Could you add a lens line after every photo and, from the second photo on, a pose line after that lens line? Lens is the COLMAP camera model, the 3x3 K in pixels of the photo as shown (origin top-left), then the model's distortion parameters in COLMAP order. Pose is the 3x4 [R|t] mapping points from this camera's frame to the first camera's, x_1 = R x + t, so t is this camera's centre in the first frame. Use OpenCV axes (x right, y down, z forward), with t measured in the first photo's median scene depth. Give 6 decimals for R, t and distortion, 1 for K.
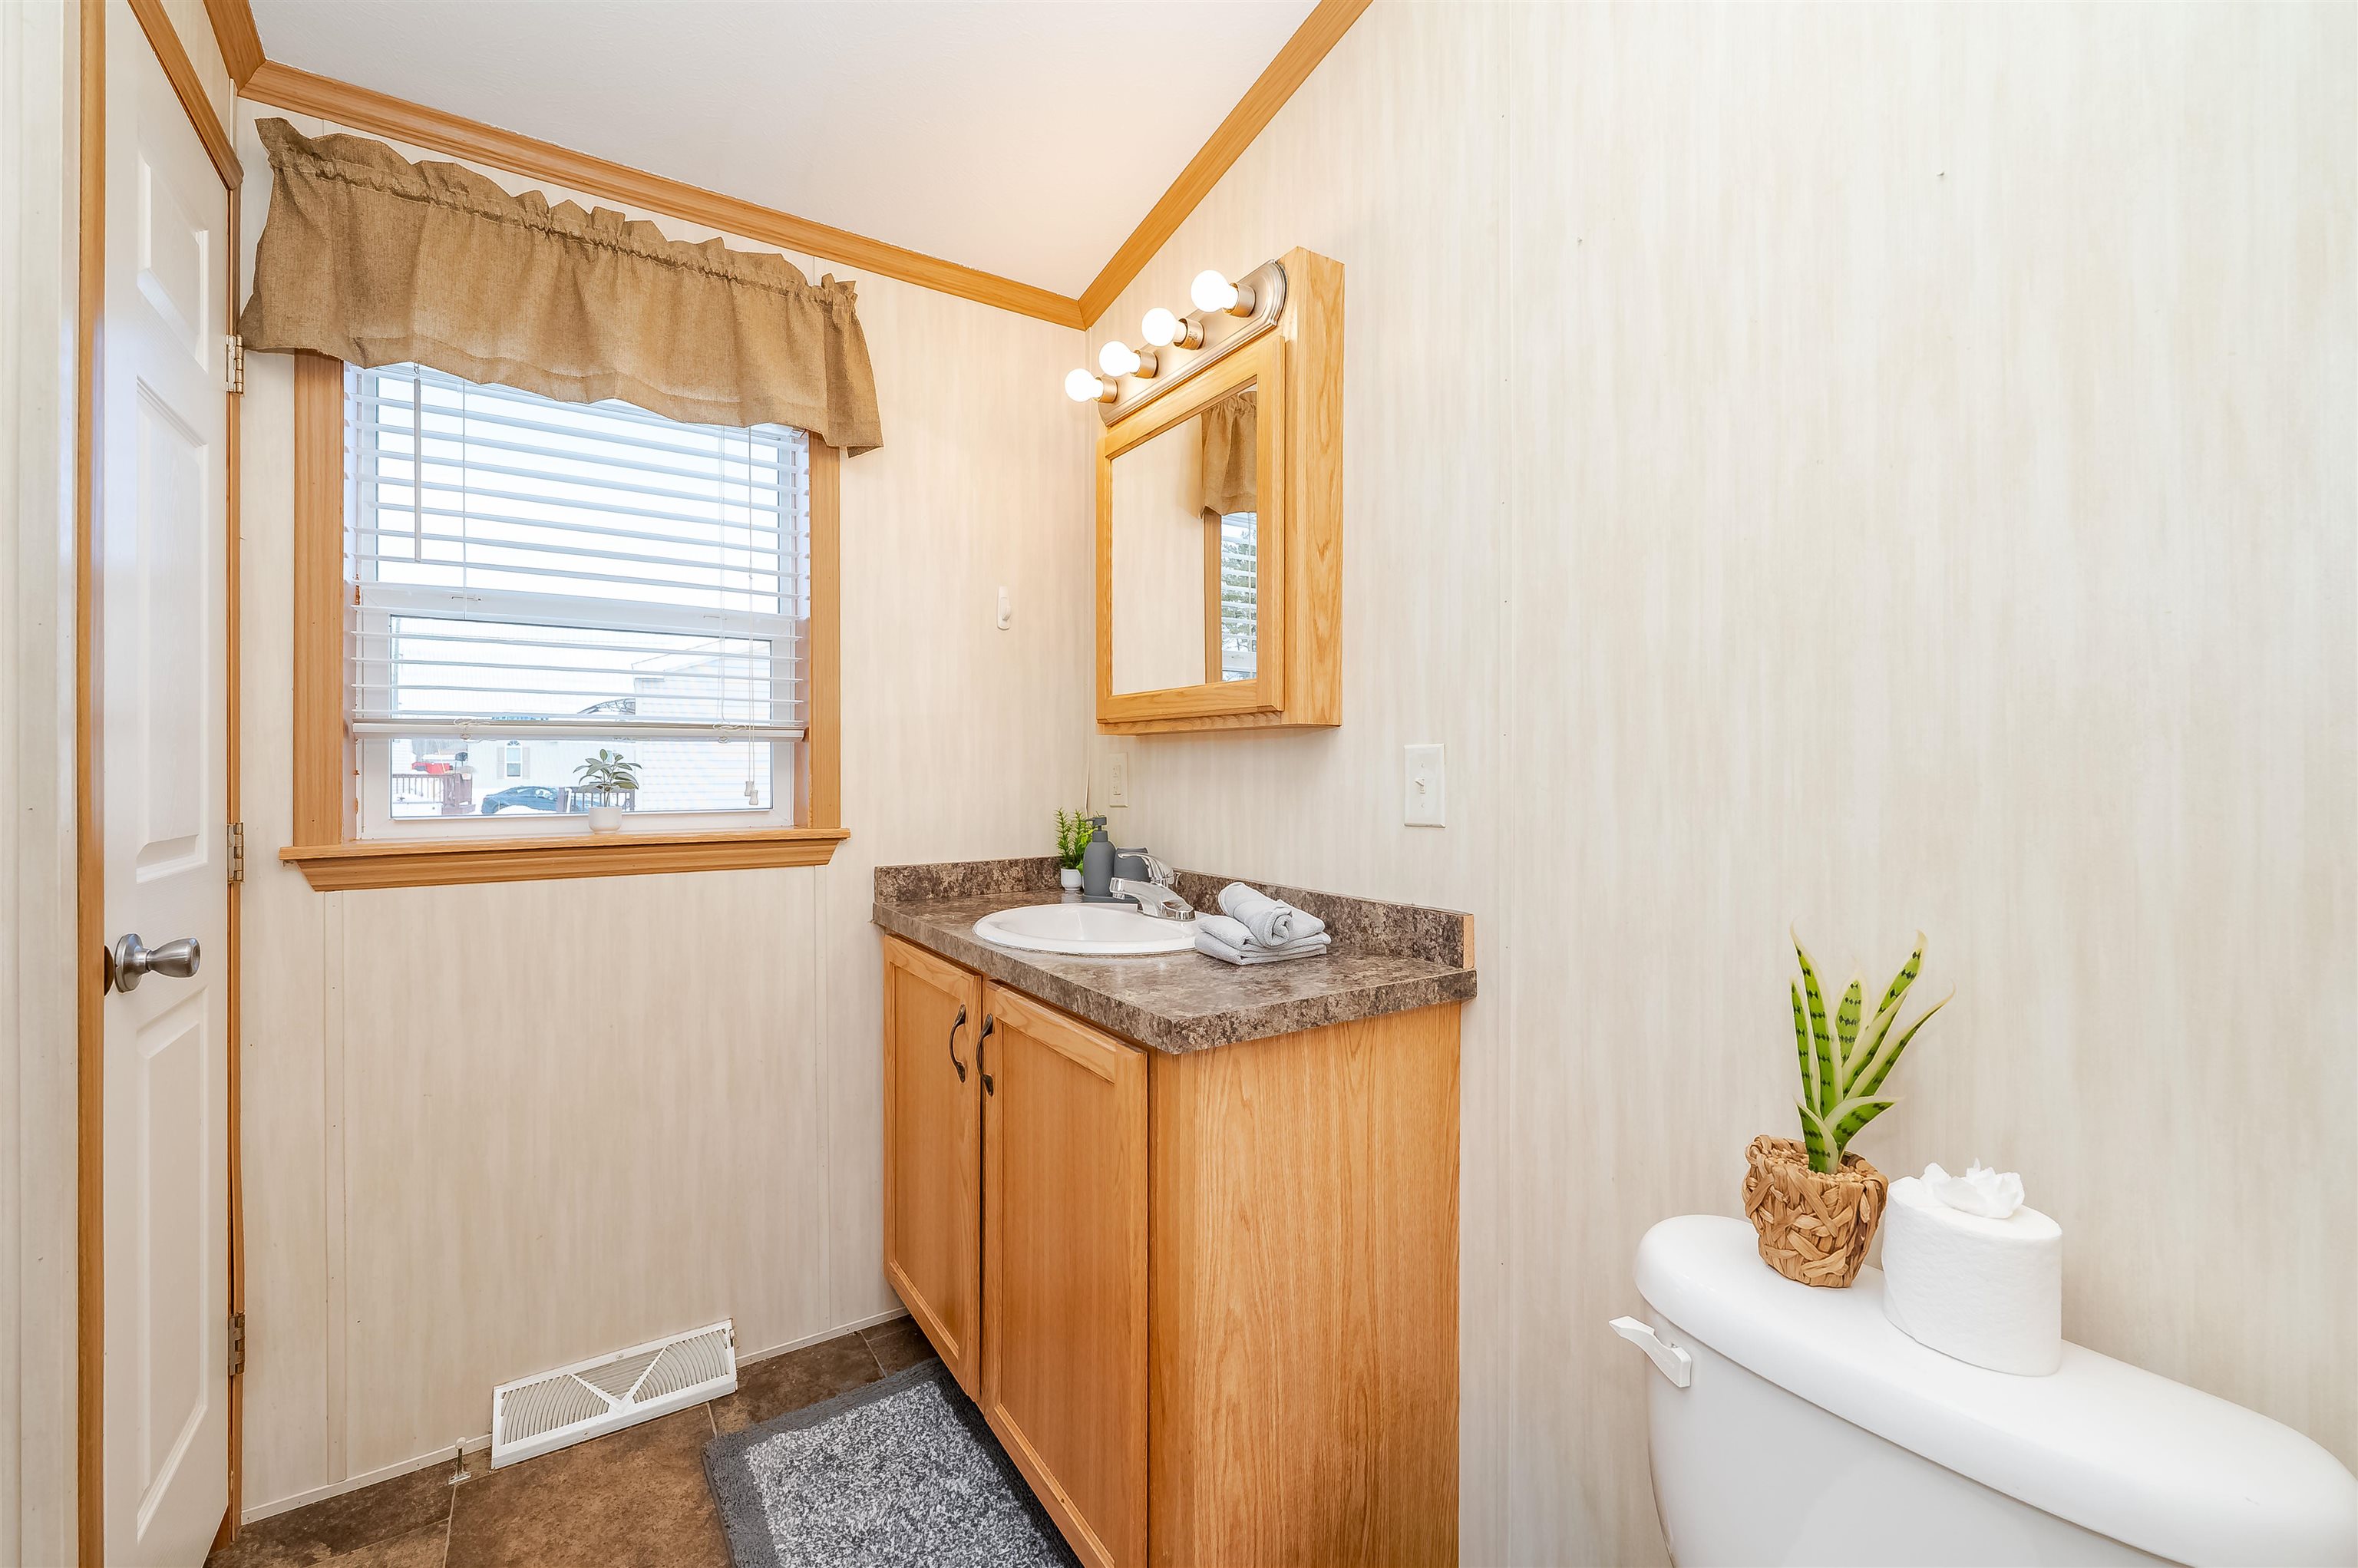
lens RADIAL K [[960.3, 0, 1179.0], [0, 960.3, 784.0], [0, 0, 1]] dist [0.000585, -0.000173]
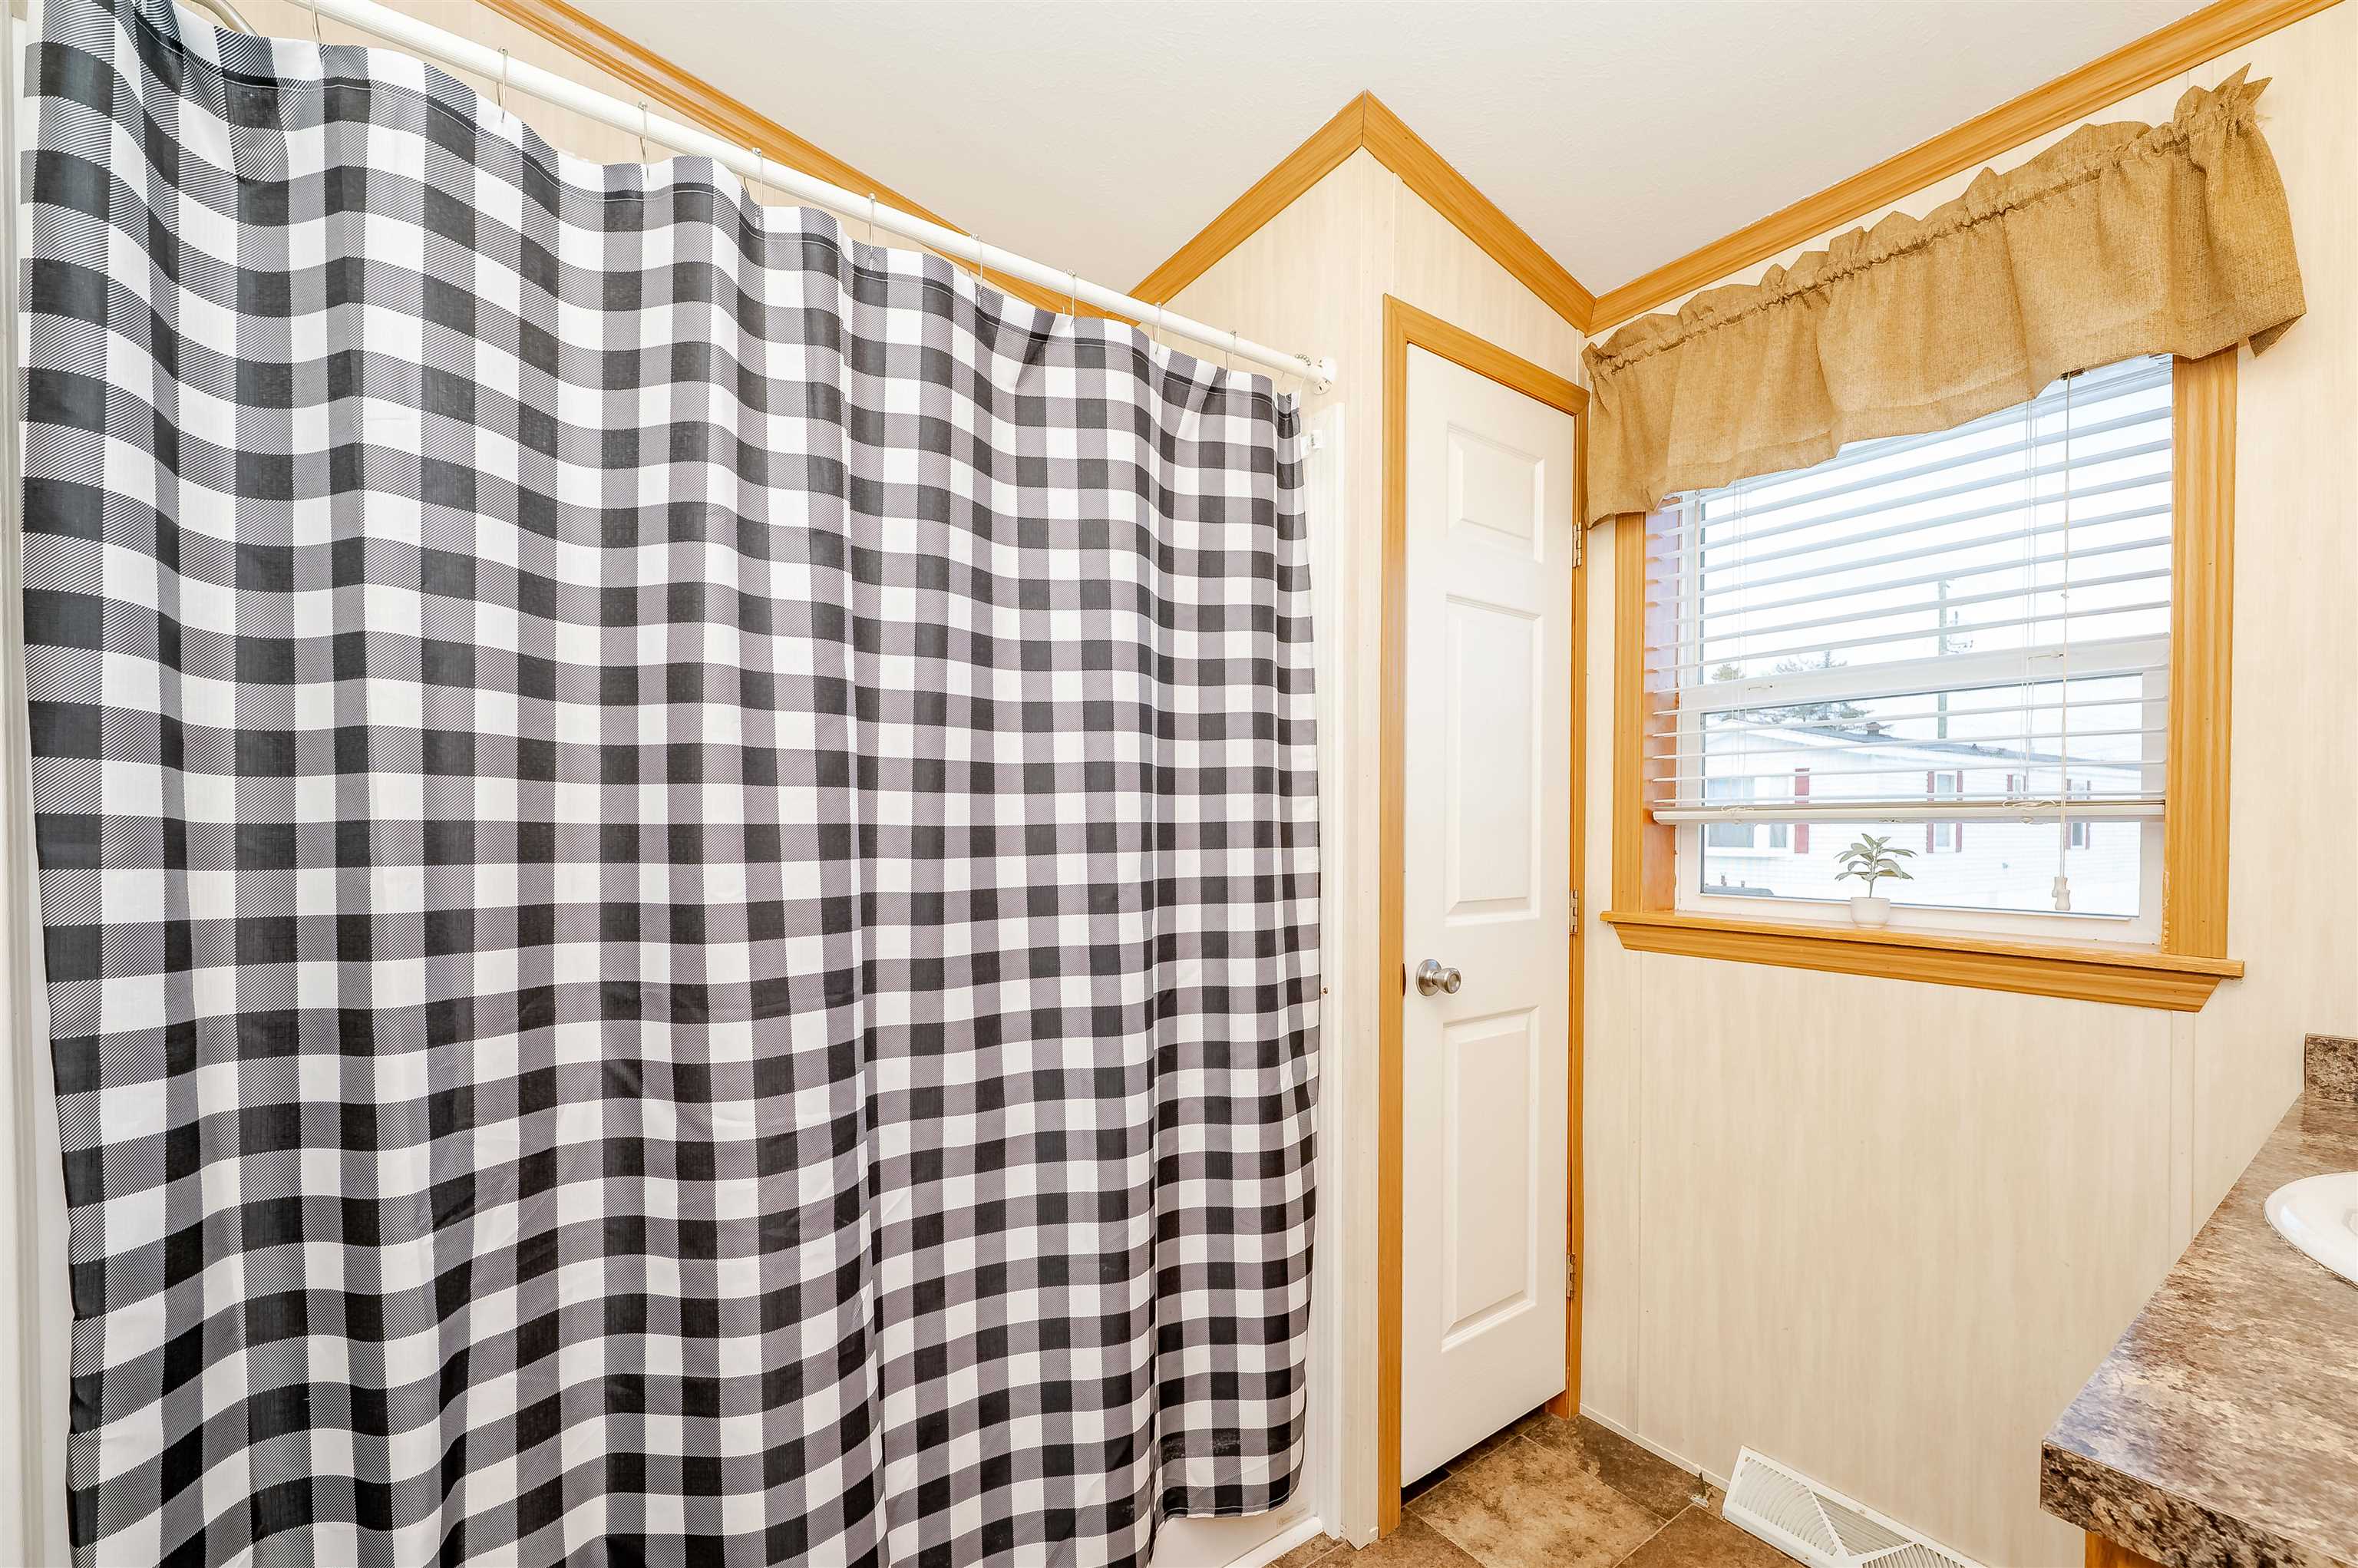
lens RADIAL K [[954.8, 0, 1179.5], [0, 954.8, 857.0], [0, 0, 1]] dist [-0.010258, 0.000204]
pose [[0.034972, 0.033298, -0.998833, 0.281893], [-0.020331, 0.999262, 0.032601, -0.032158], [0.999181, 0.019167, 0.035623, 0.353898]]
